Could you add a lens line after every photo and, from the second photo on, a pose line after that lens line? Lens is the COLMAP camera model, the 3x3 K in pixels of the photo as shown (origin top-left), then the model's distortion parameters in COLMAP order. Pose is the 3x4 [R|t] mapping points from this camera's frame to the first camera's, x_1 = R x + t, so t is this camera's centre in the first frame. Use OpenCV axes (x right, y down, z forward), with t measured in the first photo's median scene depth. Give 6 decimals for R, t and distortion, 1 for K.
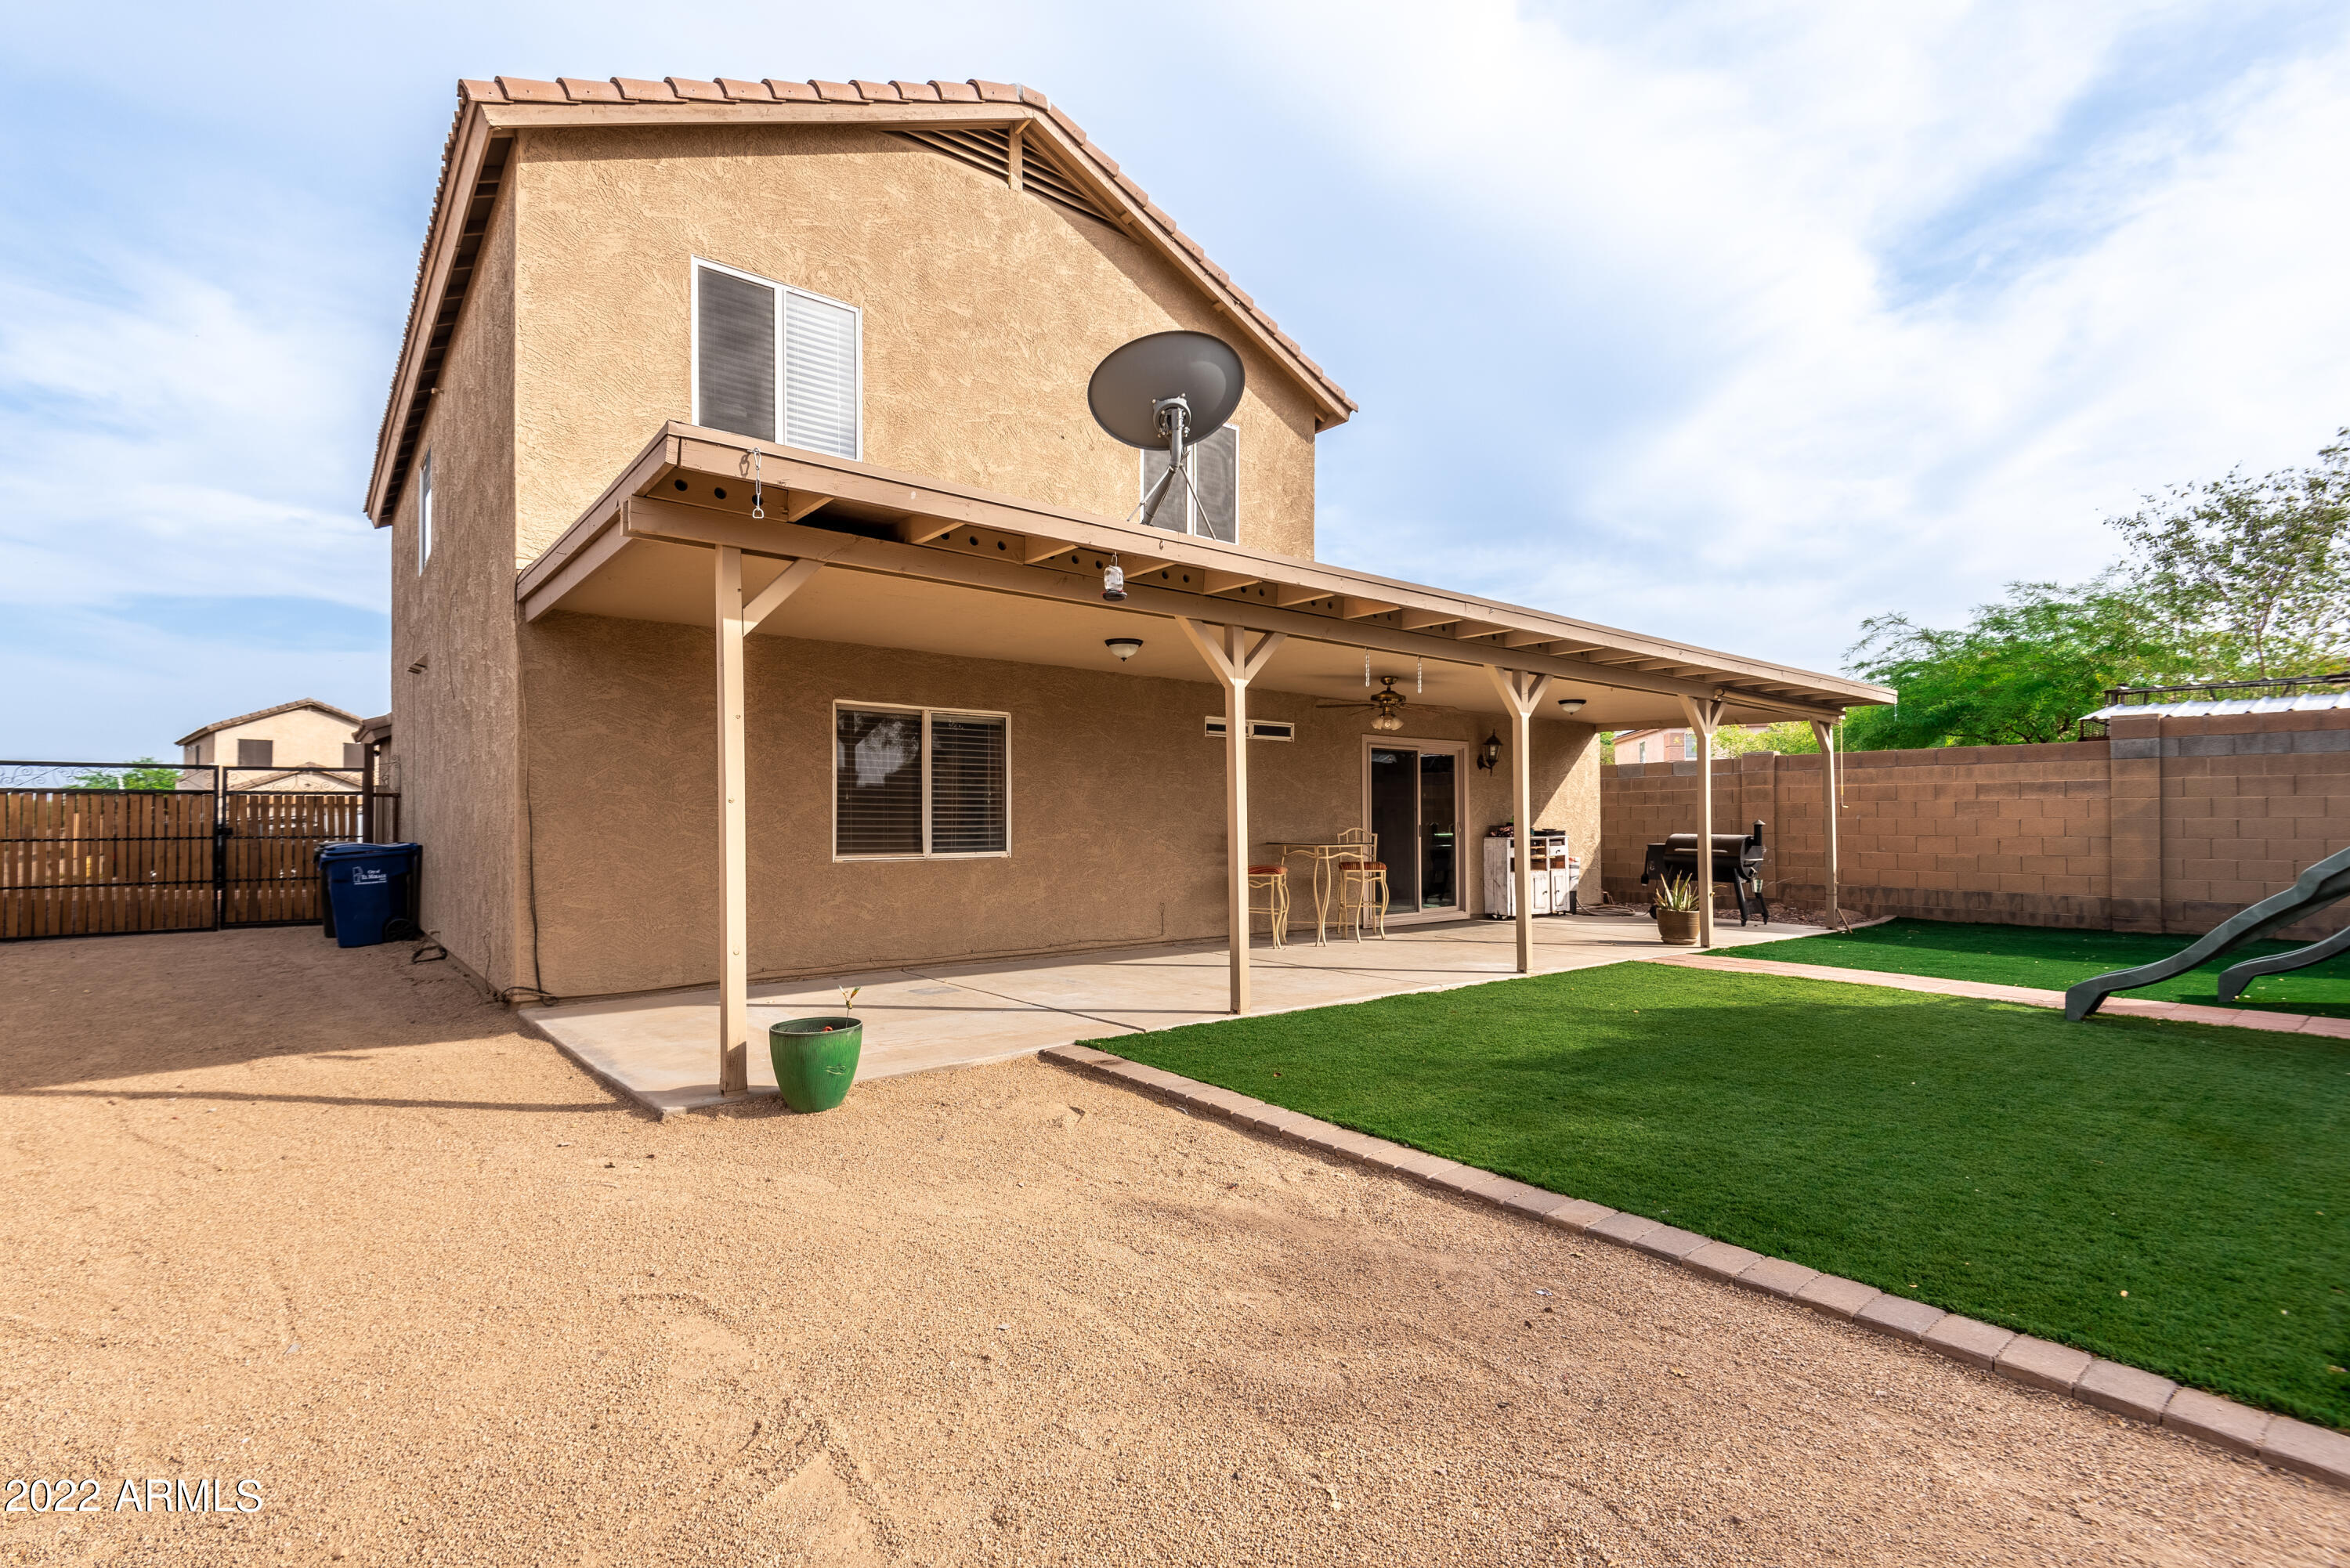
lens RADIAL K [[1078.9, 0, 1175.0], [0, 1078.9, 793.1], [0, 0, 1]] dist [0.021383, -0.013596]
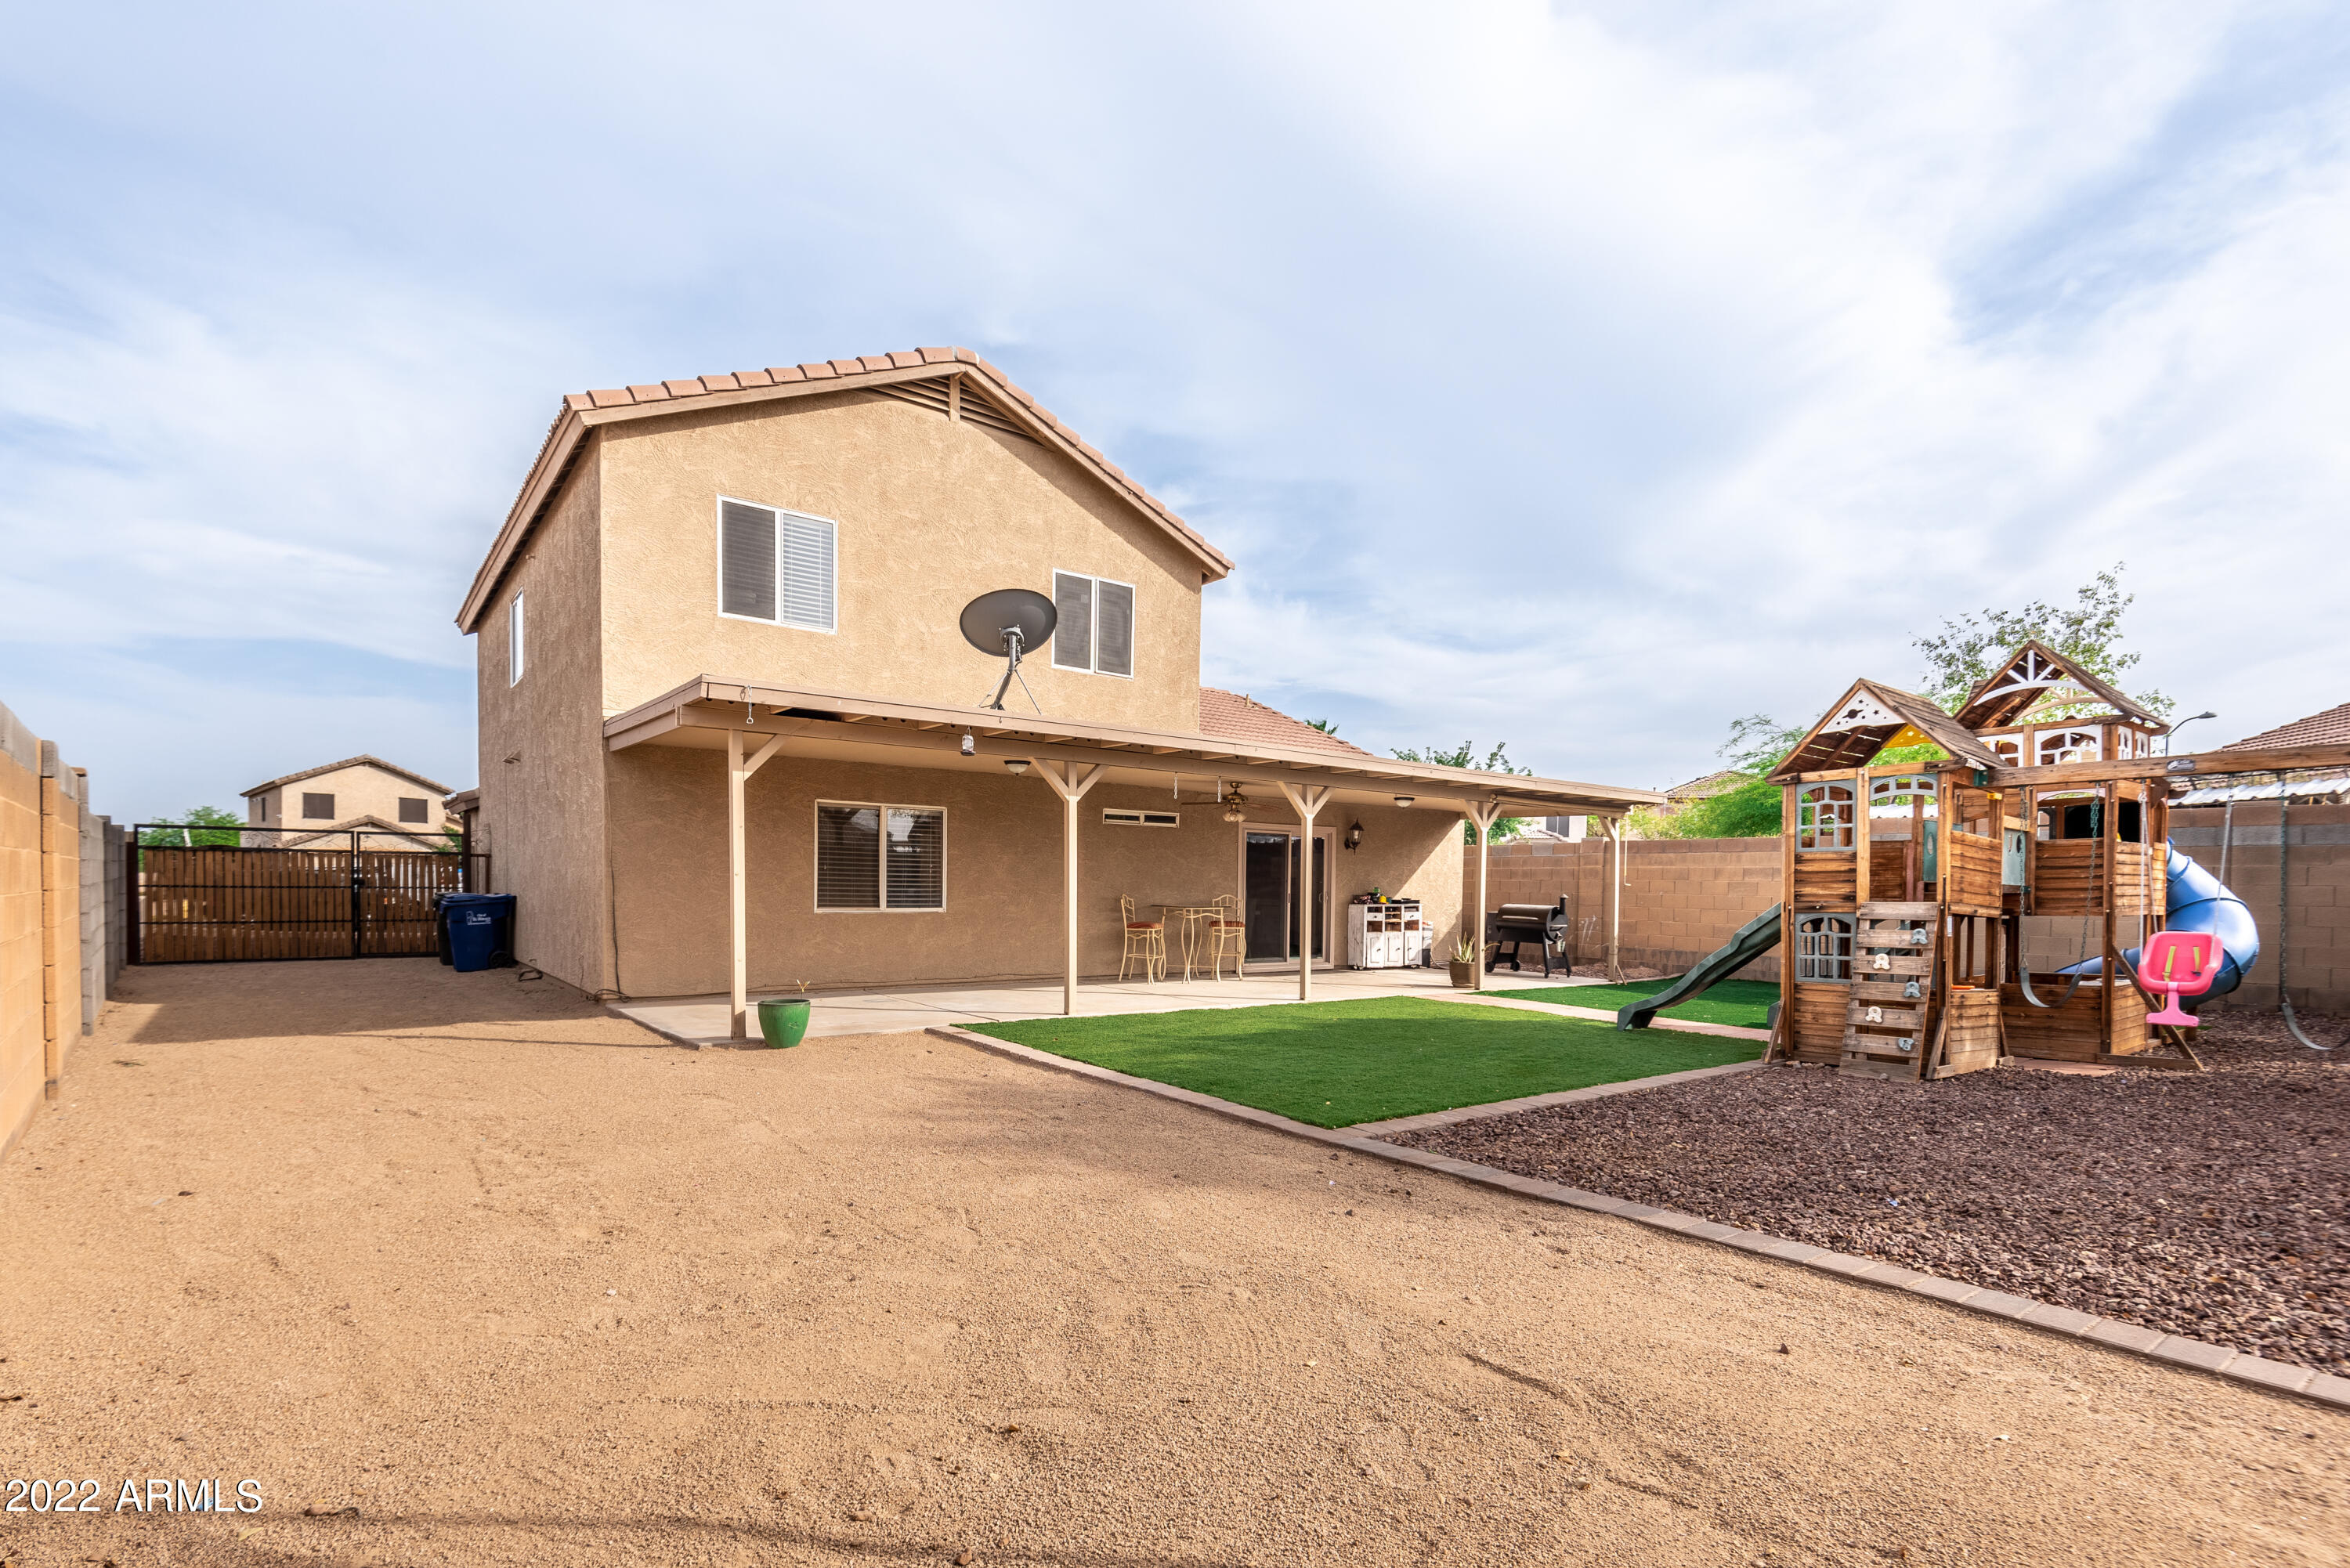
lens RADIAL K [[1078.9, 0, 1174.4], [0, 1078.9, 899.9], [0, 0, 1]] dist [0.021383, -0.013596]
pose [[0.999513, 0.017018, -0.026172, 0.153932], [-0.015945, 0.999045, 0.040675, -0.015051], [0.026840, -0.040238, 0.998830, -0.327920]]
